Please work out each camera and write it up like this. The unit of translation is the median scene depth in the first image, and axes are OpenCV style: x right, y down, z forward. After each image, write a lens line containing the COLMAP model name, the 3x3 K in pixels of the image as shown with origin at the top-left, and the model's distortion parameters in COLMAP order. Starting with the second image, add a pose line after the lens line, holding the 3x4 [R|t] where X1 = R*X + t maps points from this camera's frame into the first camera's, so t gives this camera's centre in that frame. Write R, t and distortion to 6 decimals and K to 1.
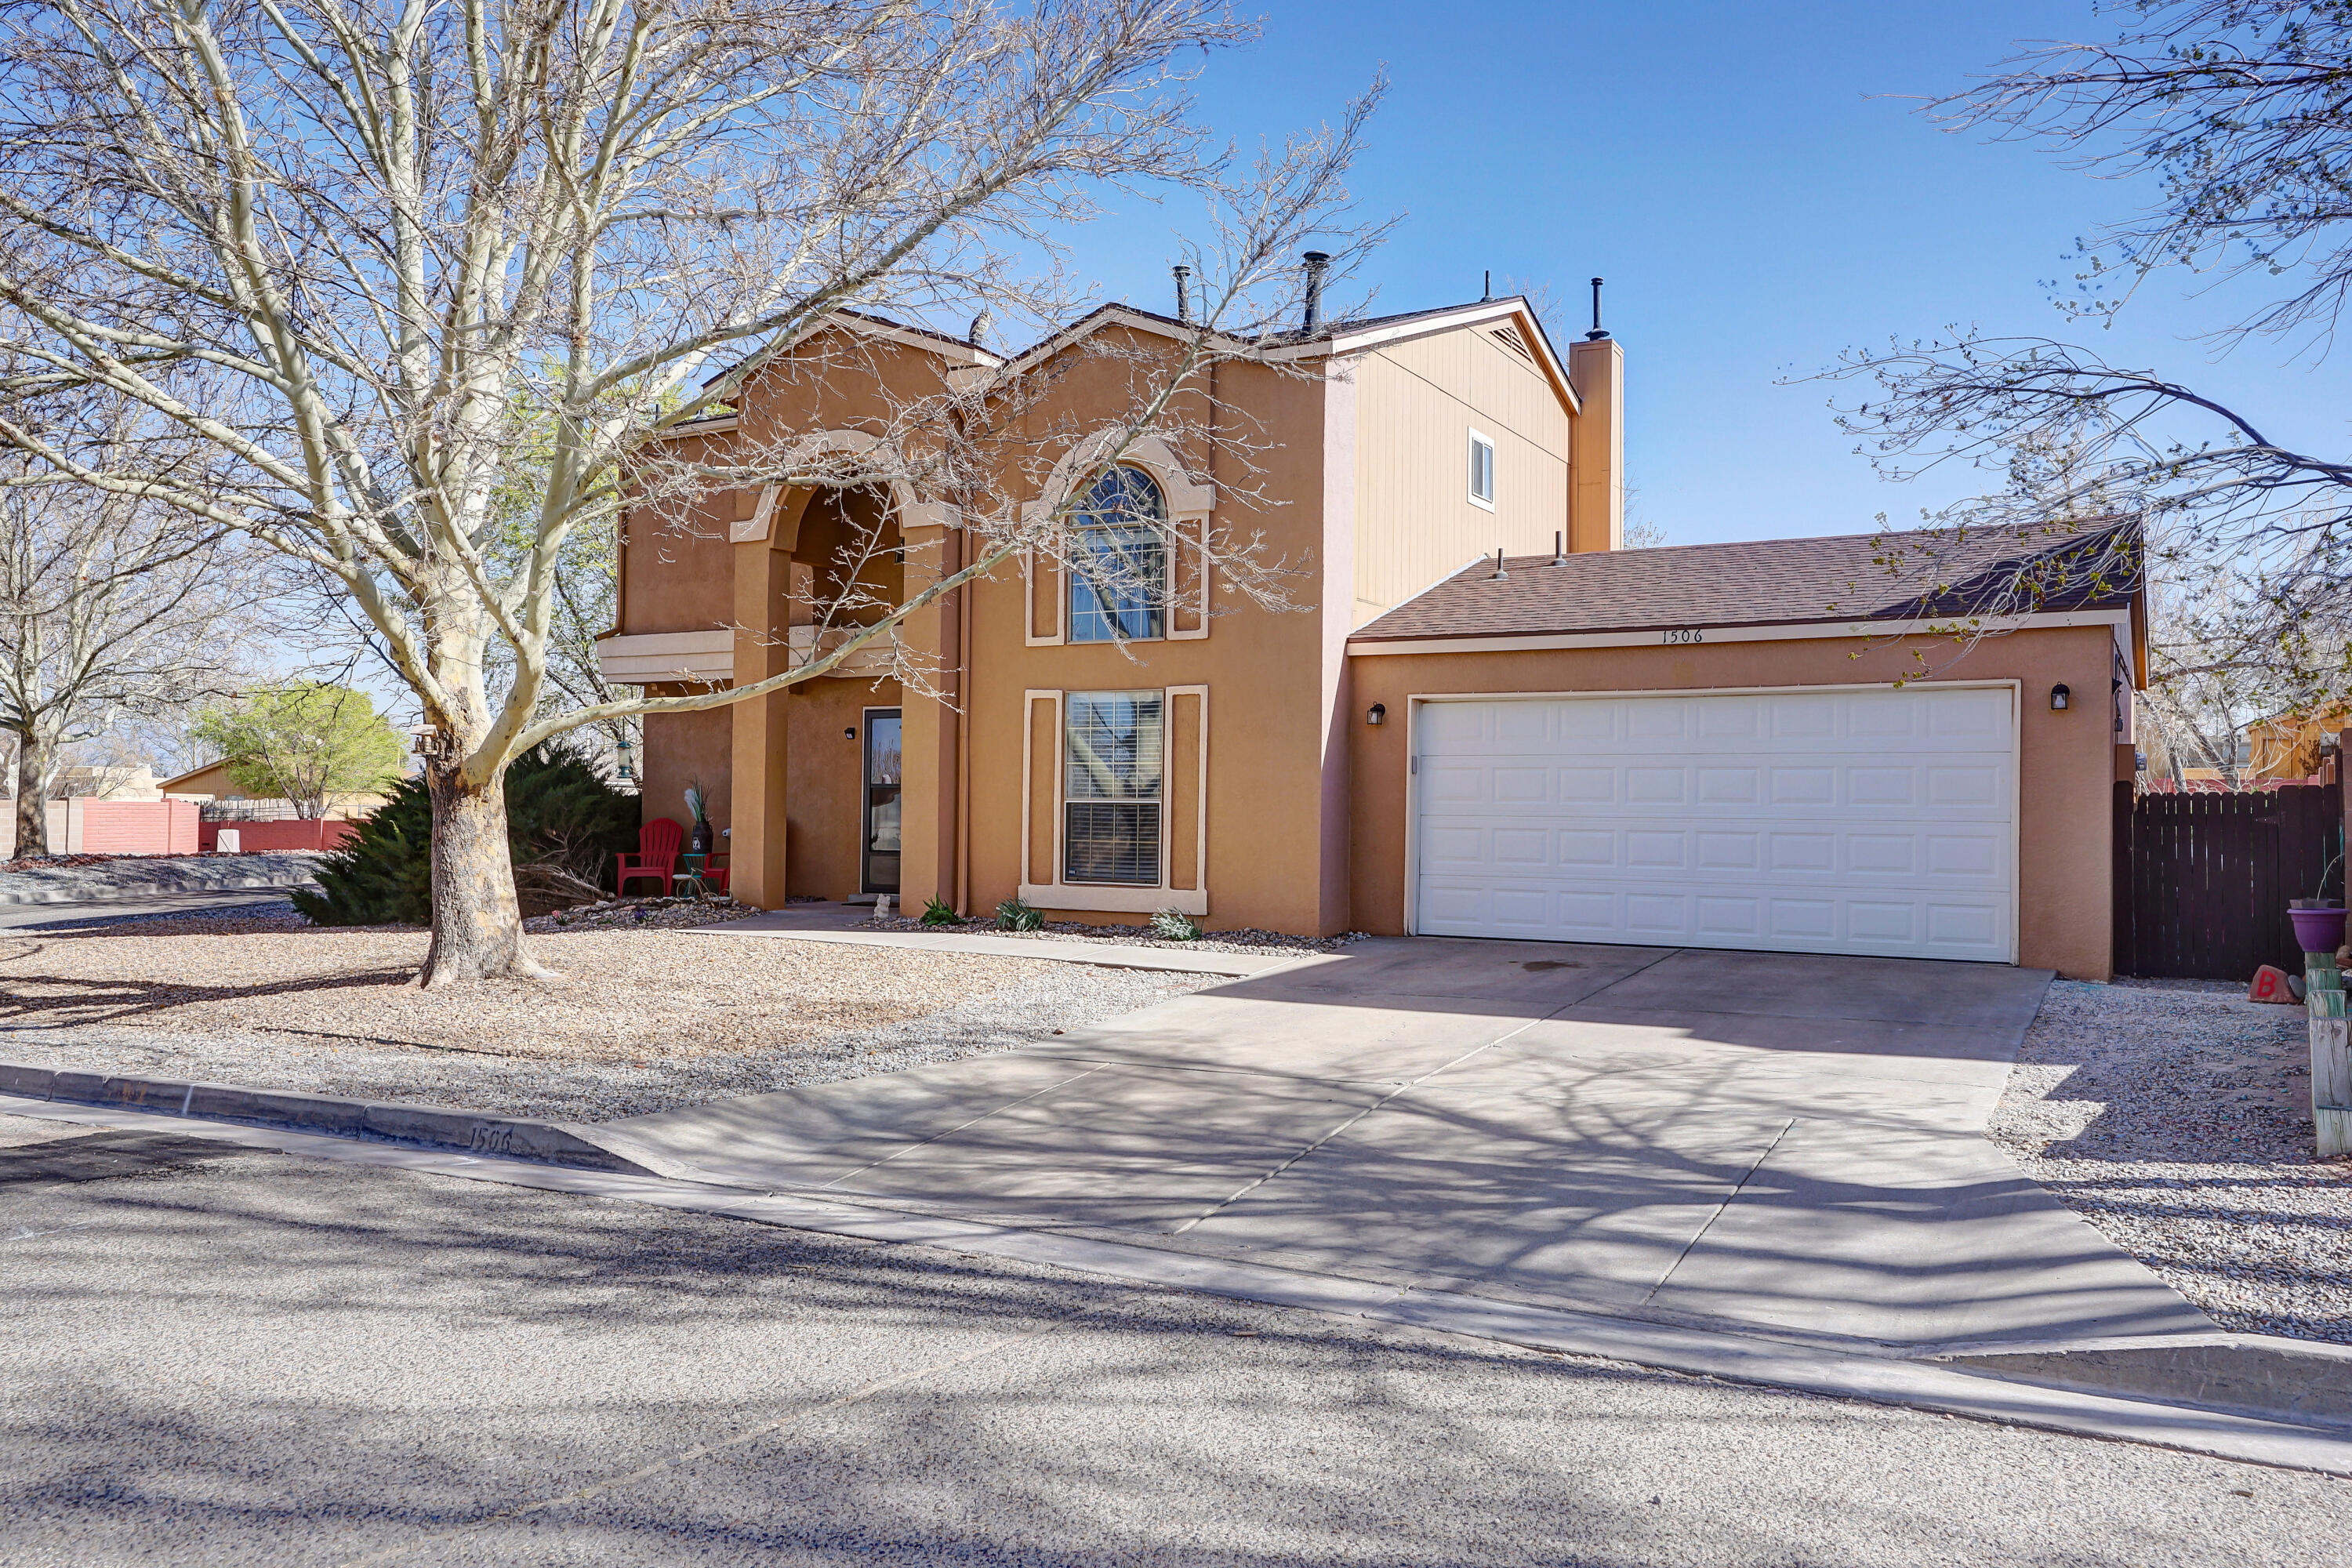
lens RADIAL K [[1742.4, 0, 1169.0], [0, 1742.4, 775.5], [0, 0, 1]] dist [0.007431, 0.000258]
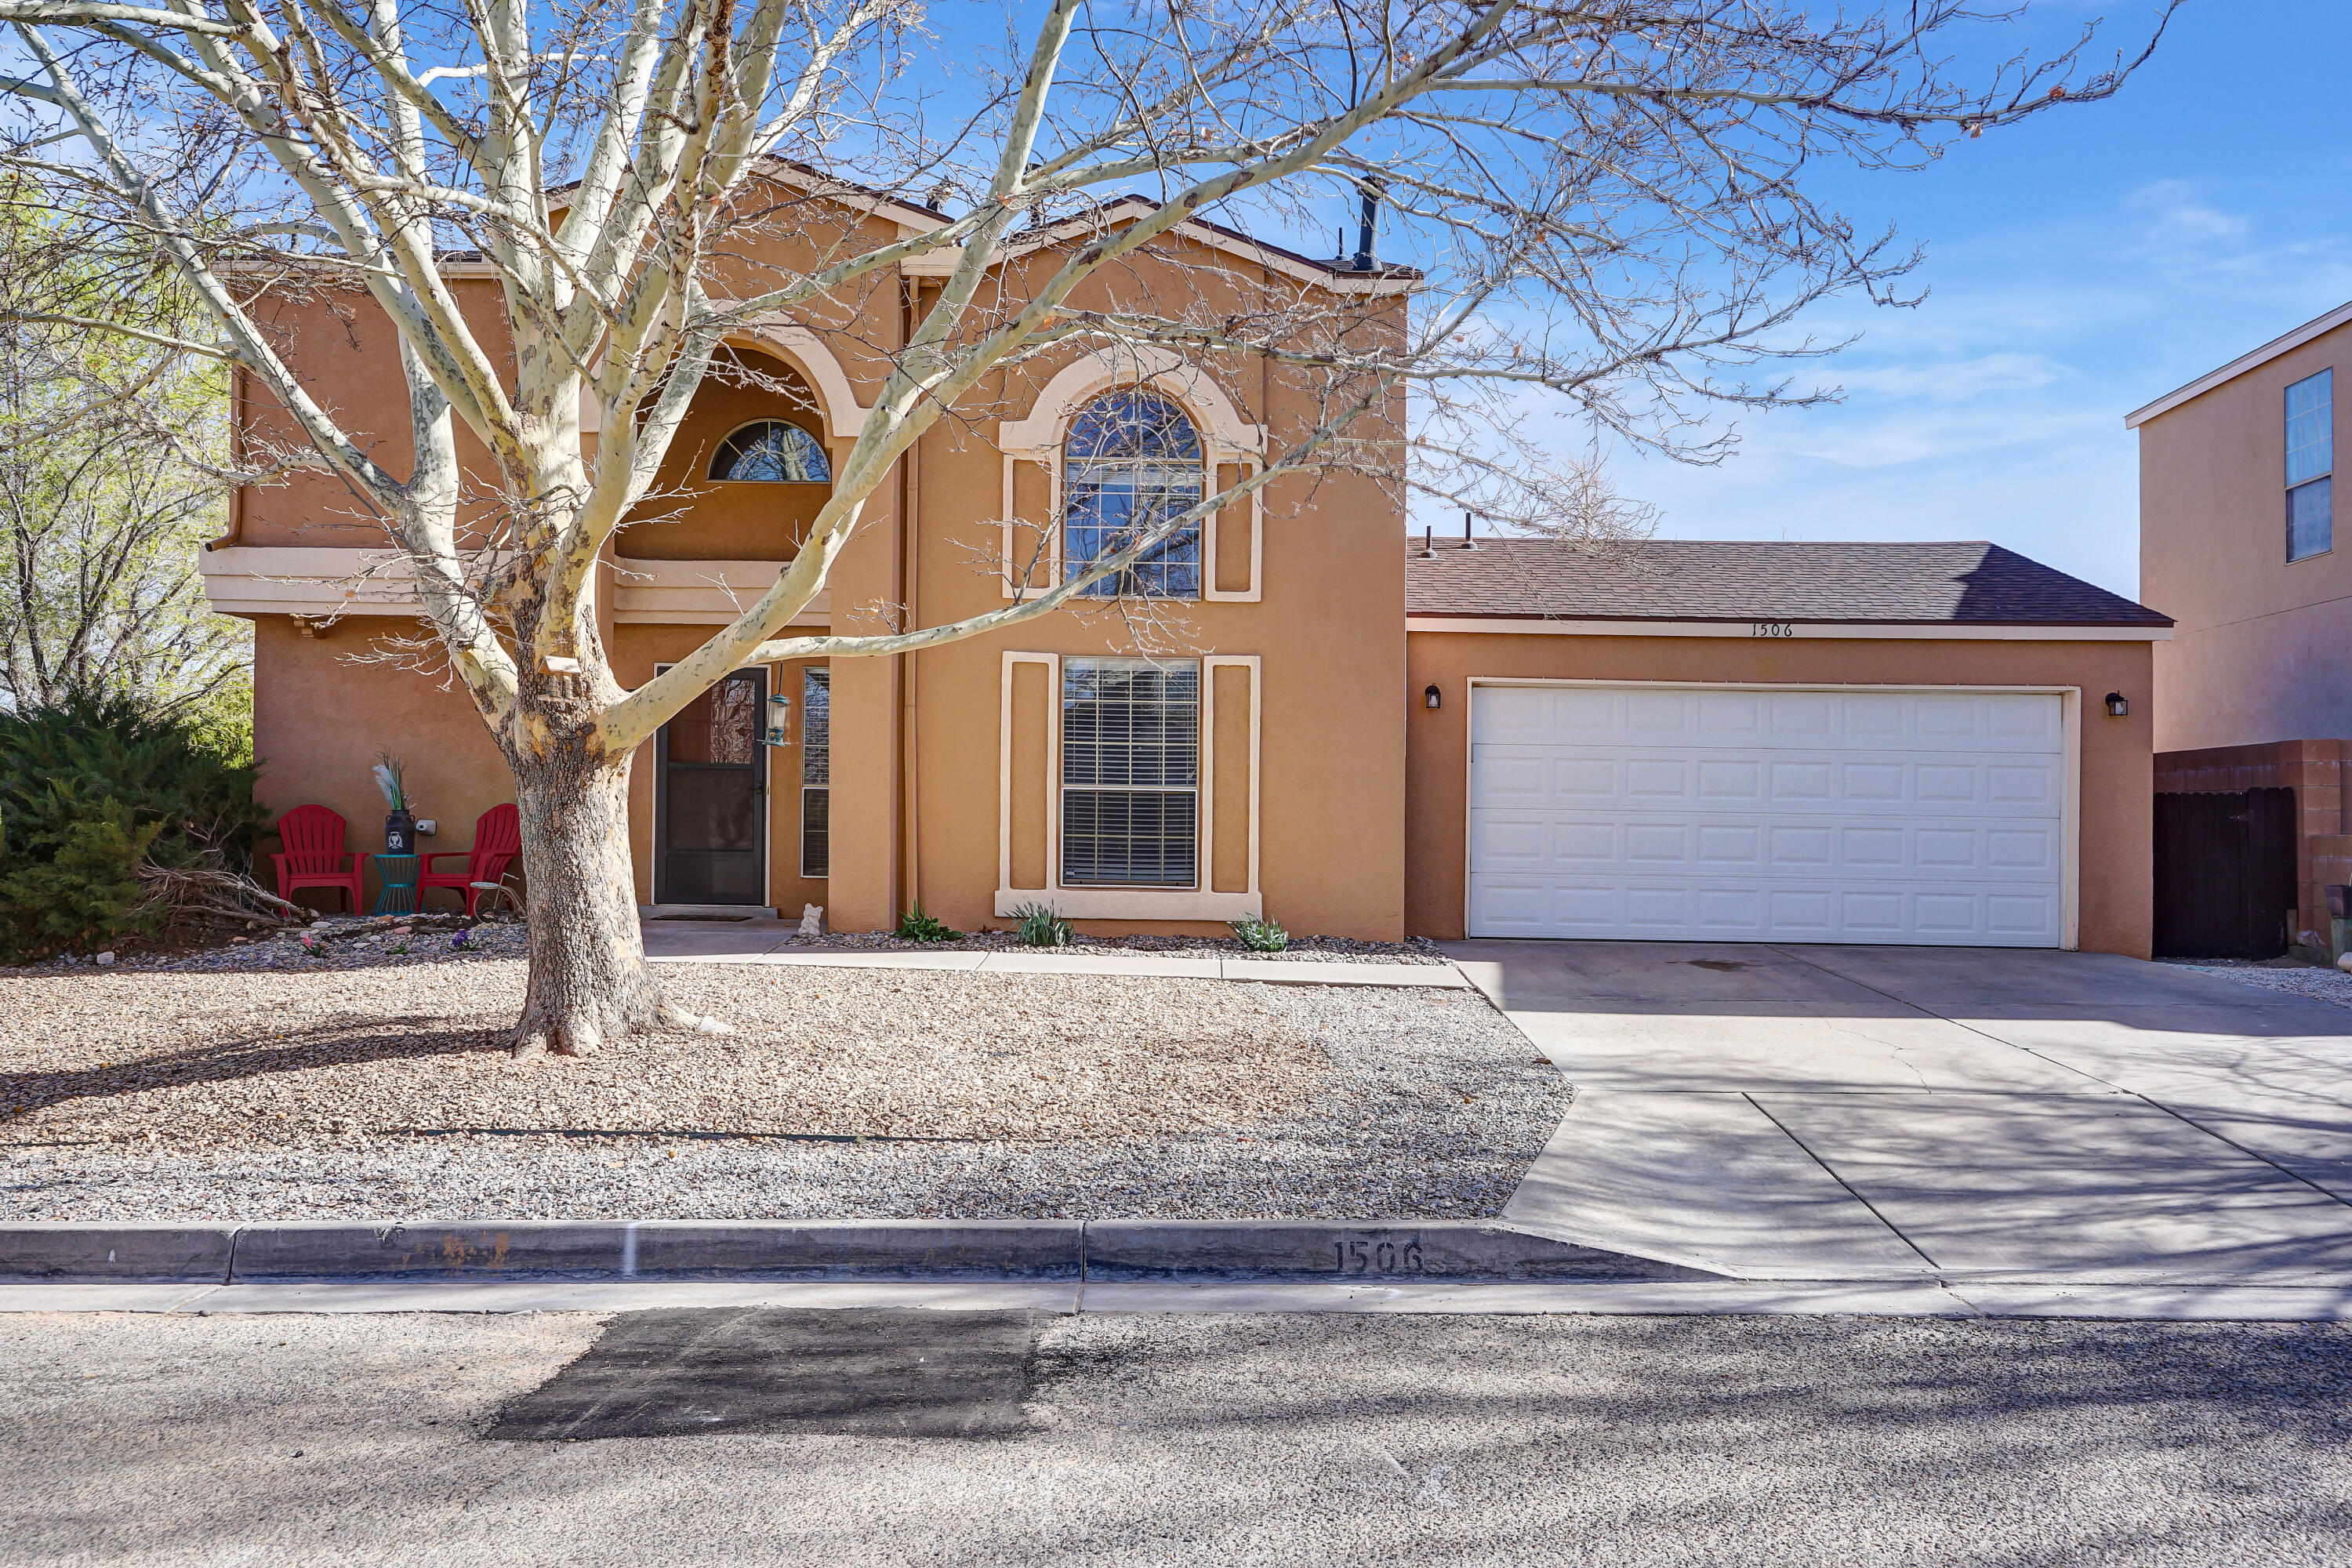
lens RADIAL K [[1835.3, 0, 1179.3], [0, 1835.3, 781.6], [0, 0, 1]] dist [0.002072, 0.001754]
pose [[0.875511, 0.015907, 0.482936, -0.469676], [-0.017817, 0.999841, -0.000633, 0.012247], [-0.482869, -0.008050, 0.875656, 0.230401]]
